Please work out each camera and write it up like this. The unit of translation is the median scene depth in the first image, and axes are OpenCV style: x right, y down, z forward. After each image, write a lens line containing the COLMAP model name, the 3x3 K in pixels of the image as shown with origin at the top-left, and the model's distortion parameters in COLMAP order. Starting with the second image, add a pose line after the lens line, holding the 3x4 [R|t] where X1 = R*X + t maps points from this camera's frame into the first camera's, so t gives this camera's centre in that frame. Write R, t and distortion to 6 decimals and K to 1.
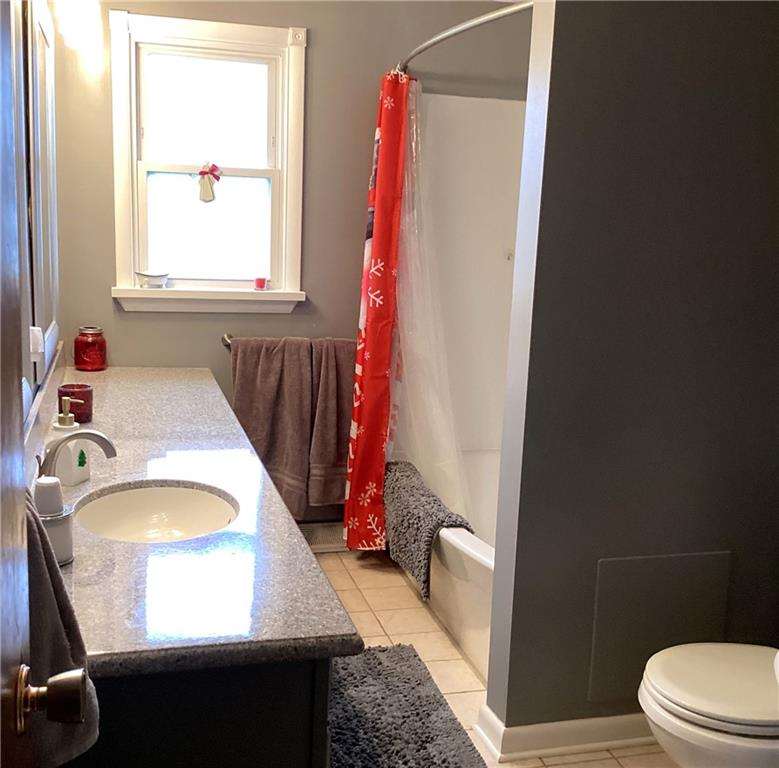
lens RADIAL K [[932.8, 0, 389.5], [0, 932.8, 384.0], [0, 0, 1]] dist [0.020753, 0.023380]
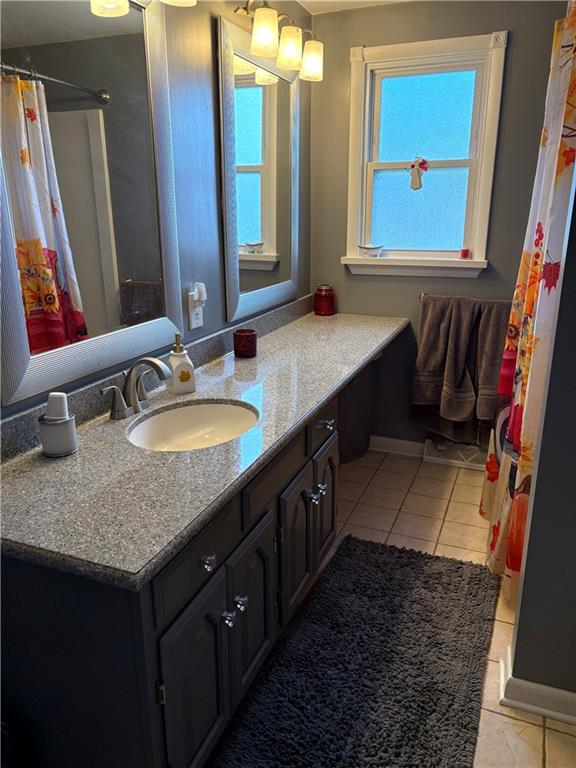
lens RADIAL K [[588.2, 0, 288.0], [0, 588.2, 384.0], [0, 0, 1]] dist [0.046164, -0.069815]
pose [[0.794935, 0.127565, -0.593133, 0.188087], [-0.066340, 0.990060, 0.124021, -0.017828], [0.603057, -0.059240, 0.795495, 0.225206]]
